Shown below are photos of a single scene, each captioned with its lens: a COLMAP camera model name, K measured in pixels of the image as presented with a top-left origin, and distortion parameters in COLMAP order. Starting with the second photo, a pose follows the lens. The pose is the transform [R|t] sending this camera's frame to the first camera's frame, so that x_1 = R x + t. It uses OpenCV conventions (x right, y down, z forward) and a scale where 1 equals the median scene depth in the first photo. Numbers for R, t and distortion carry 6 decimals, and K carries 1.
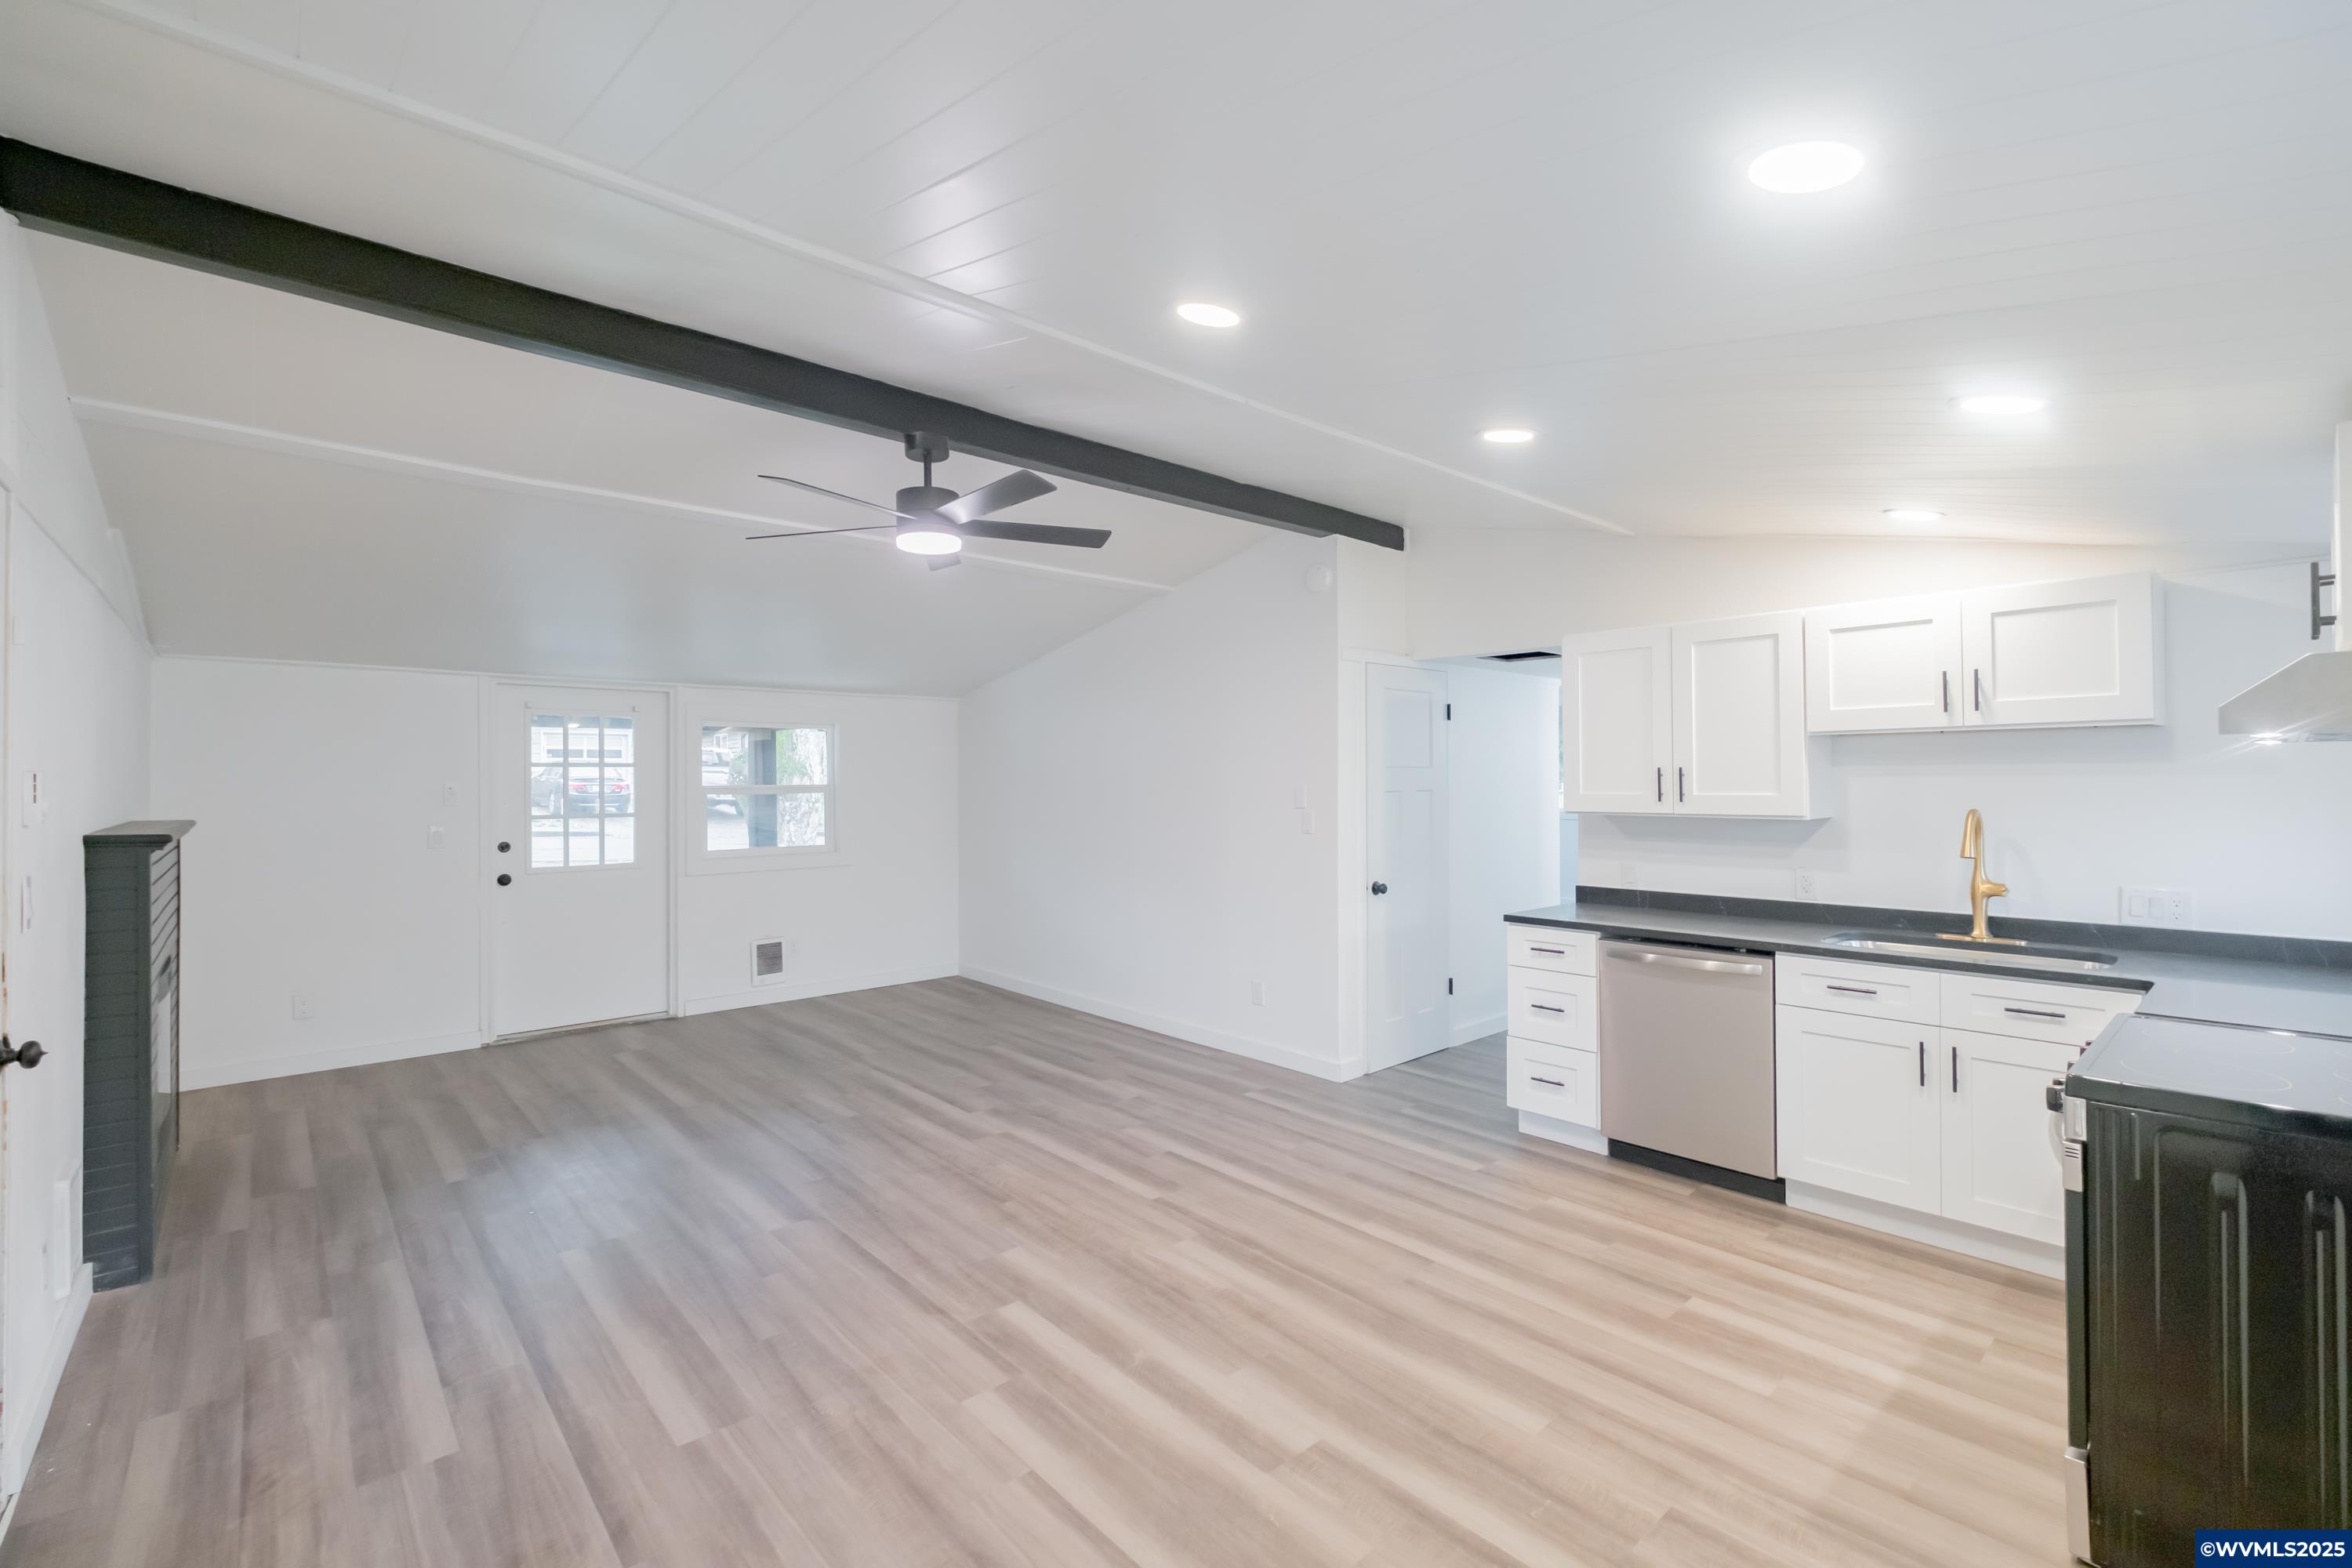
lens RADIAL K [[938.6, 0, 1099.4], [0, 938.6, 775.5], [0, 0, 1]] dist [0.001732, -0.000026]
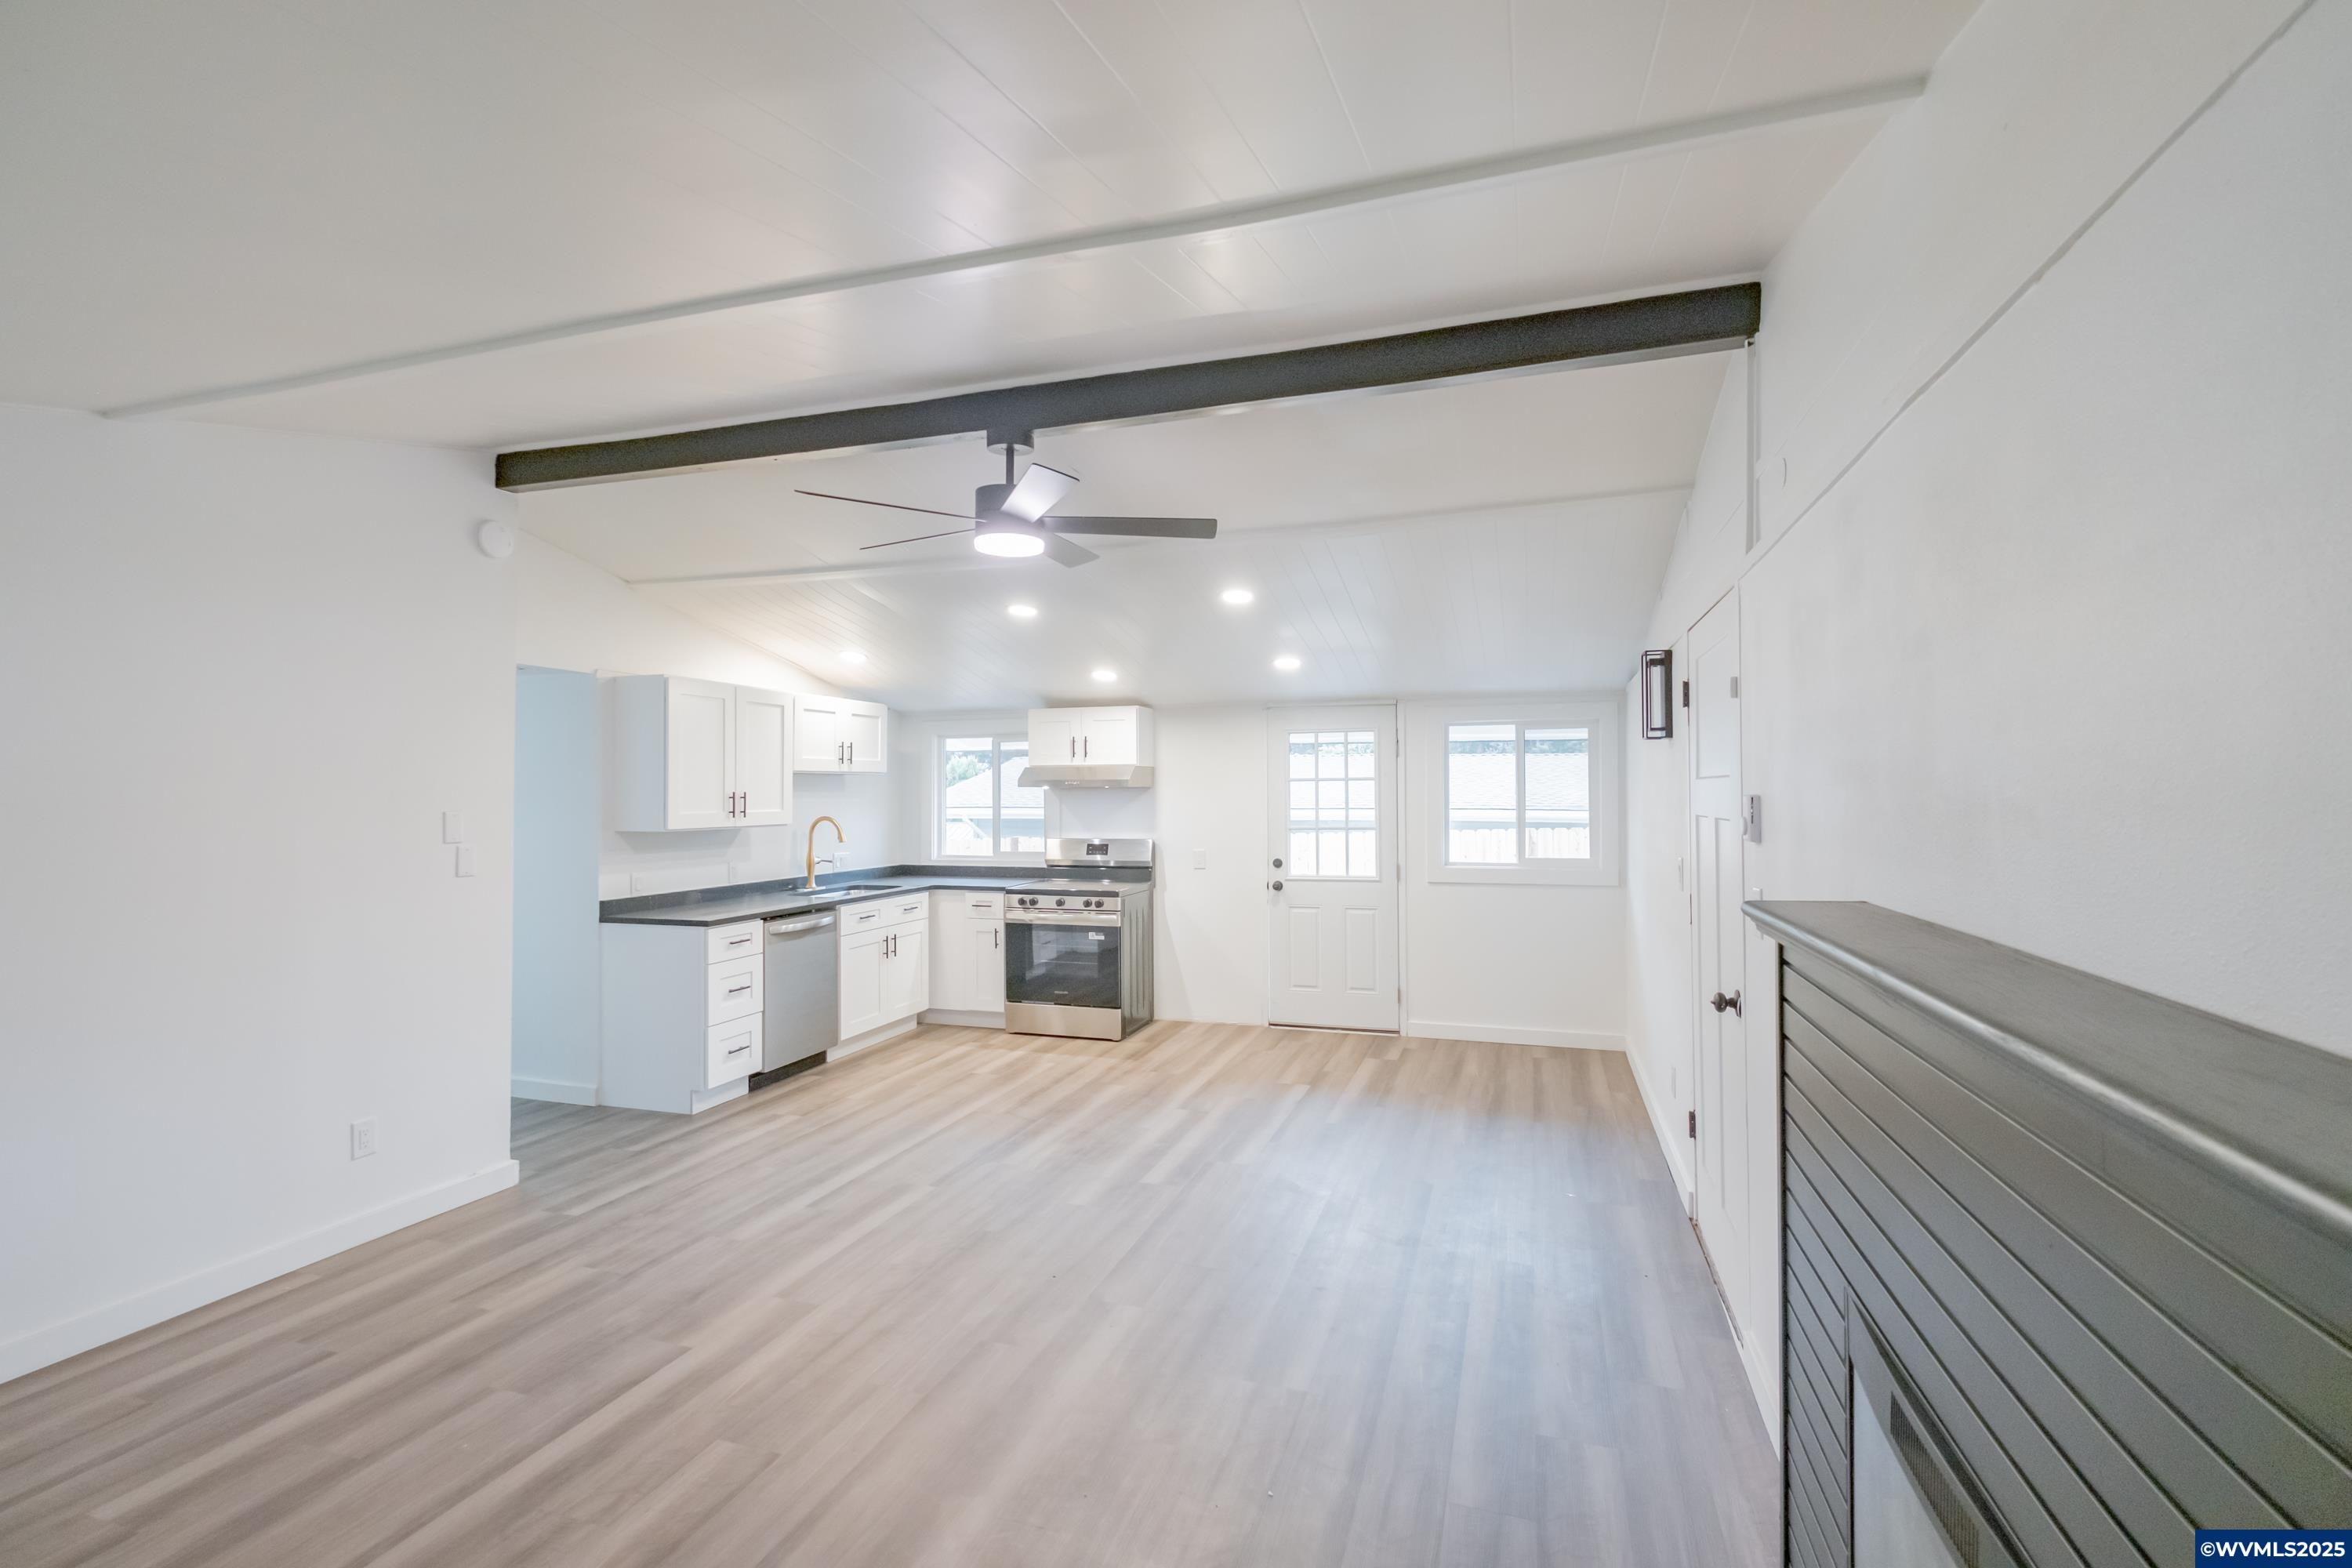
lens RADIAL K [[983.3, 0, 1244.8], [0, 983.3, 783.0], [0, 0, 1]] dist [0.001859, 0.000004]
pose [[-0.533437, 0.013918, 0.845725, -1.117911], [0.001111, 0.999875, -0.015754, 0.001676], [-0.845839, -0.007465, -0.533386, 1.321418]]
